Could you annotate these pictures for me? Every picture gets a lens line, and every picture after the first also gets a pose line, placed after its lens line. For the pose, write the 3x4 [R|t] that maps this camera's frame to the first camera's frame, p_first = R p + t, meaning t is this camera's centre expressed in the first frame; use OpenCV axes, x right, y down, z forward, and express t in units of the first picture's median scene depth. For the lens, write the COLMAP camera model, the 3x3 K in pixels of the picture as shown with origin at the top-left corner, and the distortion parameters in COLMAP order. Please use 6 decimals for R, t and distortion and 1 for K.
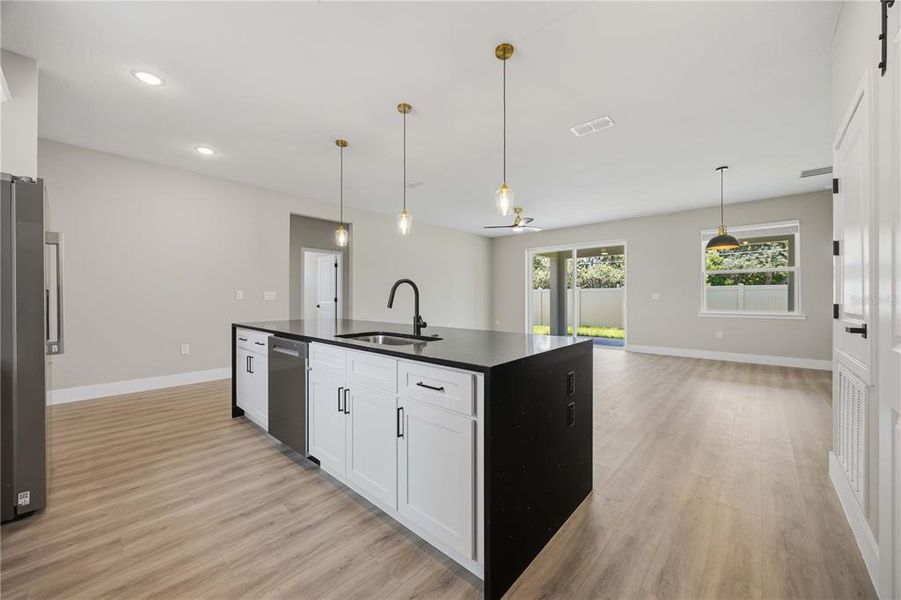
lens RADIAL K [[341.4, 0, 449.7], [0, 341.4, 297.9], [0, 0, 1]] dist [-0.005085, 0.000615]
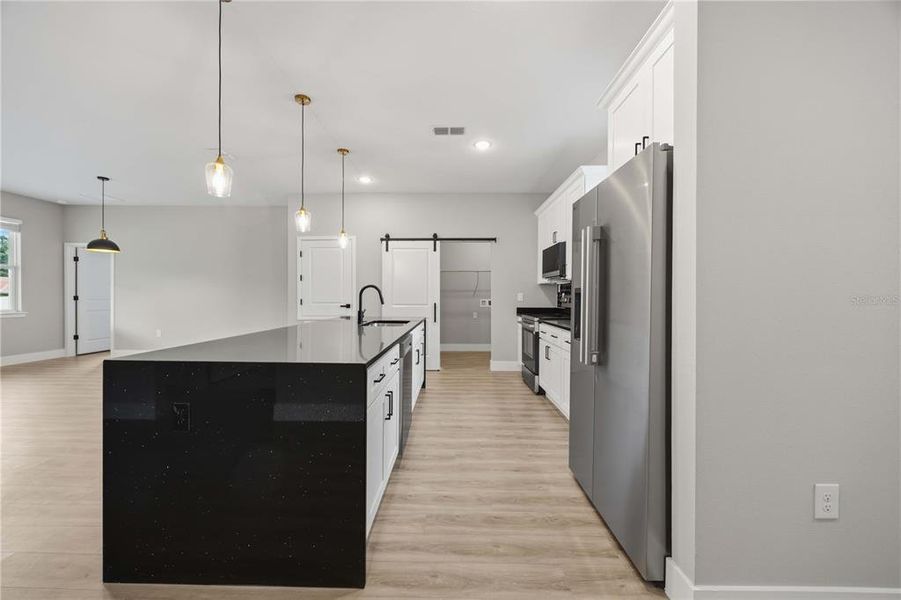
lens RADIAL K [[341.4, 0, 447.6], [0, 341.4, 299.0], [0, 0, 1]] dist [-0.005085, 0.000615]
pose [[-0.655066, -0.010599, 0.755497, -1.447763], [-0.004315, 0.999938, 0.010288, -0.011335], [-0.755559, 0.003480, -0.655071, 1.700031]]
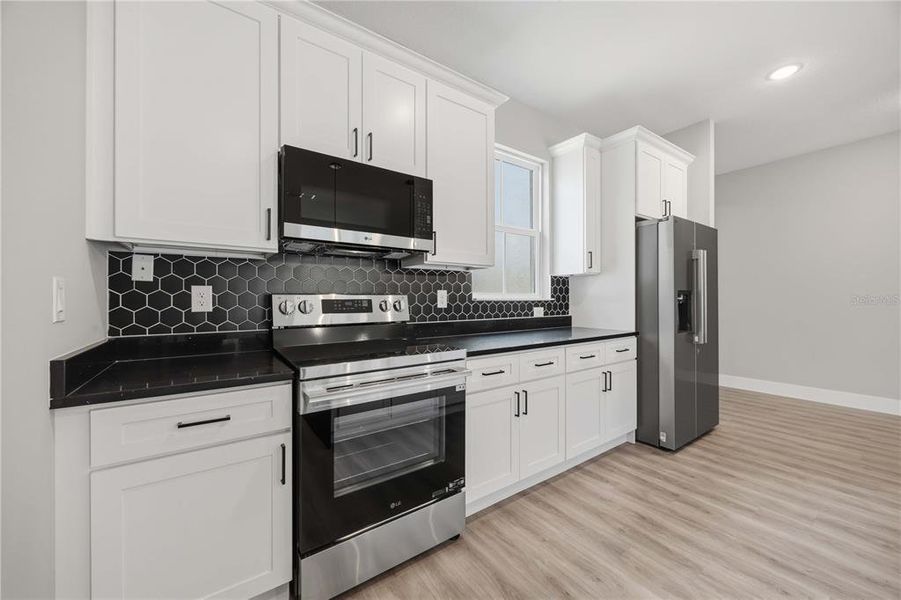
lens RADIAL K [[341.4, 0, 447.8], [0, 341.4, 300.6], [0, 0, 1]] dist [-0.005085, 0.000615]
pose [[-0.226438, 0.001209, -0.974025, 0.299481], [-0.000424, 0.999999, 0.001340, -0.000338], [0.974026, 0.000717, -0.226437, 0.324178]]
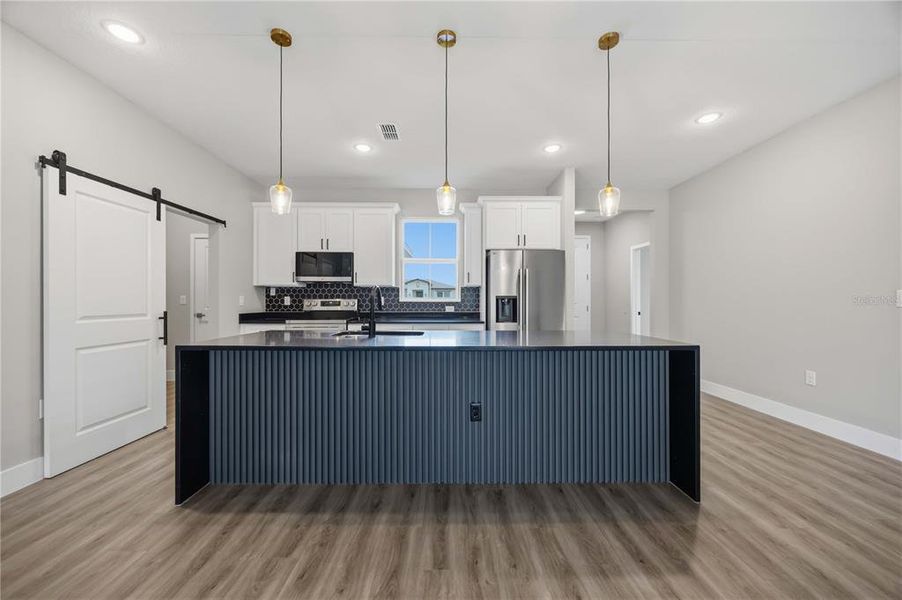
lens RADIAL K [[341.8, 0, 450.5], [0, 341.8, 300.9], [0, 0, 1]] dist [-0.005085, 0.000615]
pose [[-0.732939, -0.002217, -0.680291, 0.450128], [-0.003827, 0.999992, 0.000864, -0.007542], [0.680284, 0.003237, -0.732942, 1.971273]]
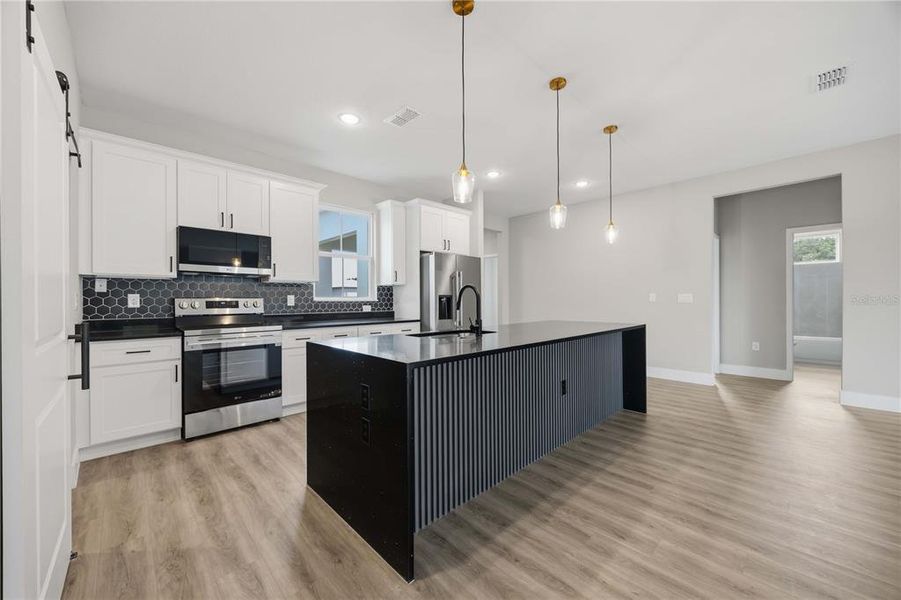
lens RADIAL K [[341.4, 0, 448.5], [0, 341.4, 301.8], [0, 0, 1]] dist [-0.005085, 0.000615]
pose [[-0.075591, 0.004849, -0.997127, 0.972824], [0.001435, 0.999988, 0.004755, -0.003441], [0.997138, -0.001072, -0.075597, 1.009159]]
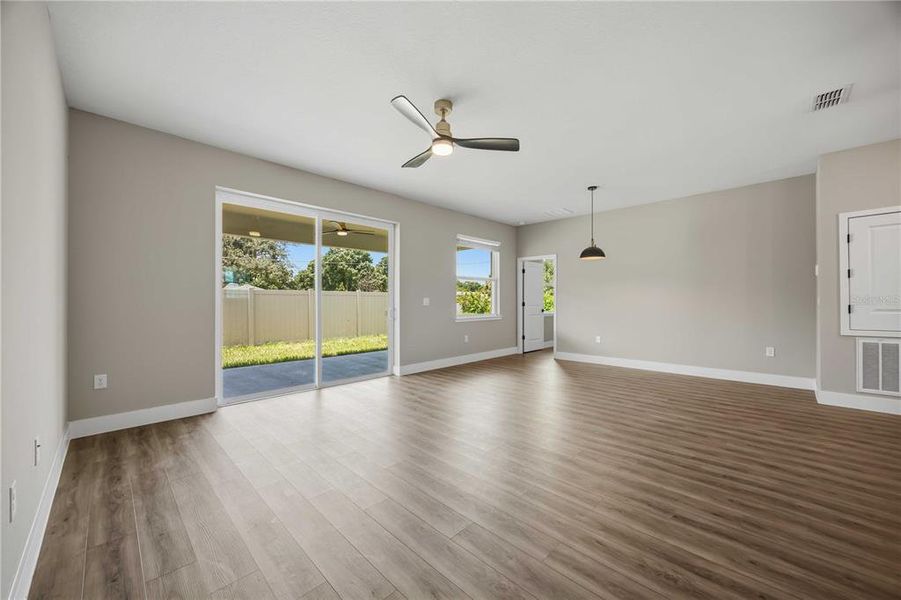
lens RADIAL K [[341.4, 0, 452.6], [0, 341.4, 301.6], [0, 0, 1]] dist [-0.005085, 0.000615]
pose [[0.047394, -0.004134, 0.998868, -0.662565], [0.008412, 0.999958, 0.003739, -0.020814], [-0.998841, 0.008225, 0.047427, 2.707191]]
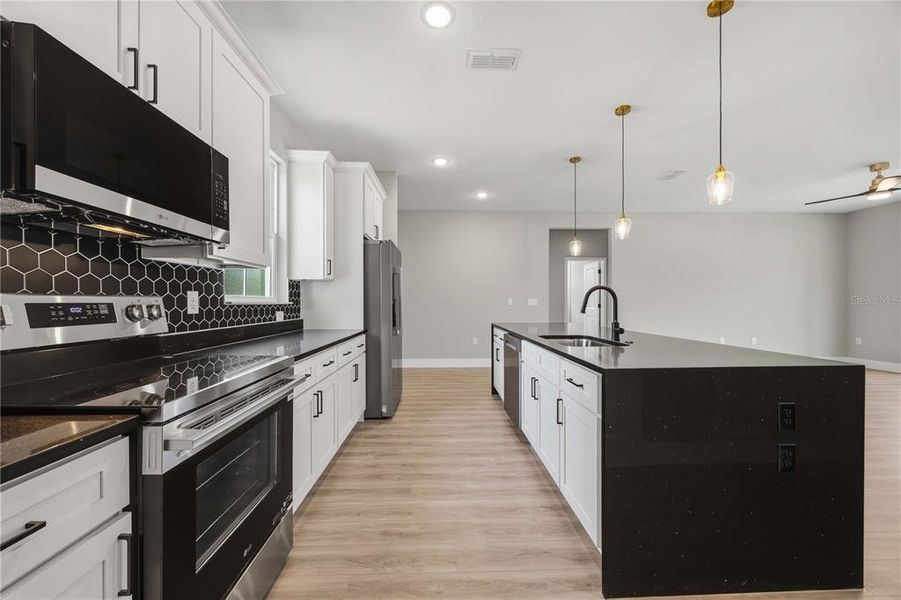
lens RADIAL K [[341.4, 0, 451.3], [0, 341.4, 306.5], [0, 0, 1]] dist [-0.005085, 0.000615]
pose [[0.691433, 0.005286, -0.722421, 0.300281], [0.000192, 0.999972, 0.007502, -0.000518], [0.722440, -0.005326, 0.691413, -0.043023]]
